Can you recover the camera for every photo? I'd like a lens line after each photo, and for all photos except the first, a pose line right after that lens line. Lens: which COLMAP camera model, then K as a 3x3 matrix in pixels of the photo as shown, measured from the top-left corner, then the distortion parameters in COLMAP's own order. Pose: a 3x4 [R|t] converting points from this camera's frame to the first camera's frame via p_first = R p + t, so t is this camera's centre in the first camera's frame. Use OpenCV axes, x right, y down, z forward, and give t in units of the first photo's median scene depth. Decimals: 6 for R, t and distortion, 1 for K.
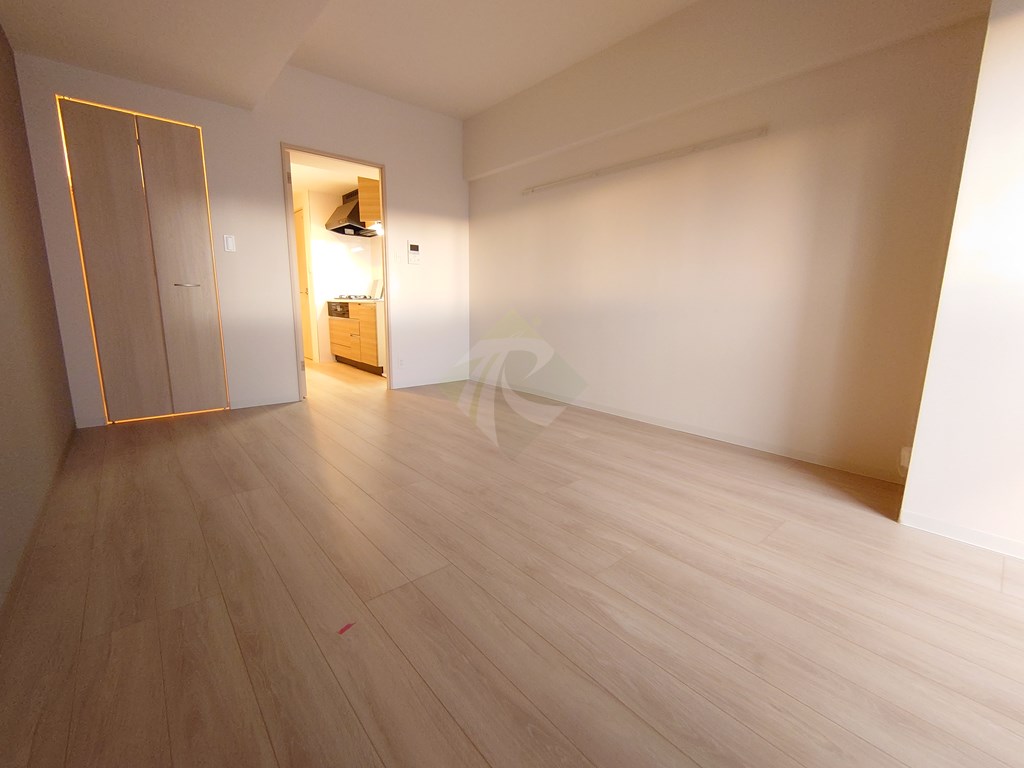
lens RADIAL K [[440.1, 0, 510.0], [0, 440.1, 378.5], [0, 0, 1]] dist [-0.001278, -0.000671]
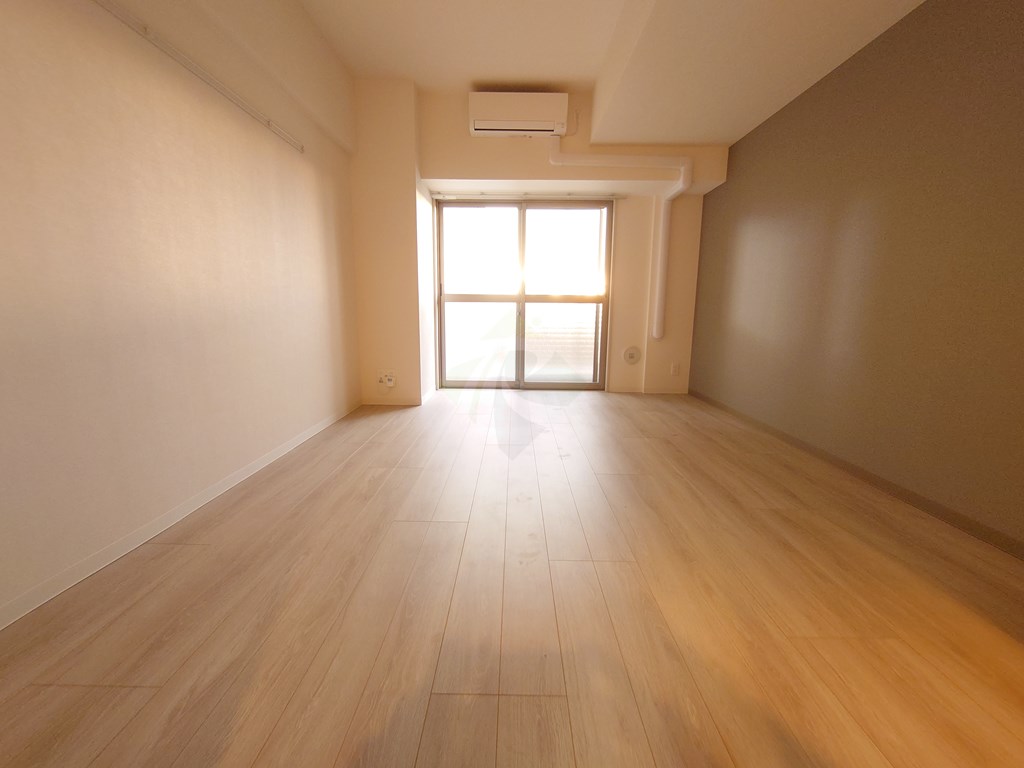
lens RADIAL K [[440.1, 0, 512.8], [0, 440.1, 381.0], [0, 0, 1]] dist [-0.001278, -0.000671]
pose [[-0.750594, -0.130682, 0.647712, -0.891664], [0.094423, 0.948974, 0.300886, -0.420757], [-0.653982, 0.287002, -0.699955, 2.309304]]
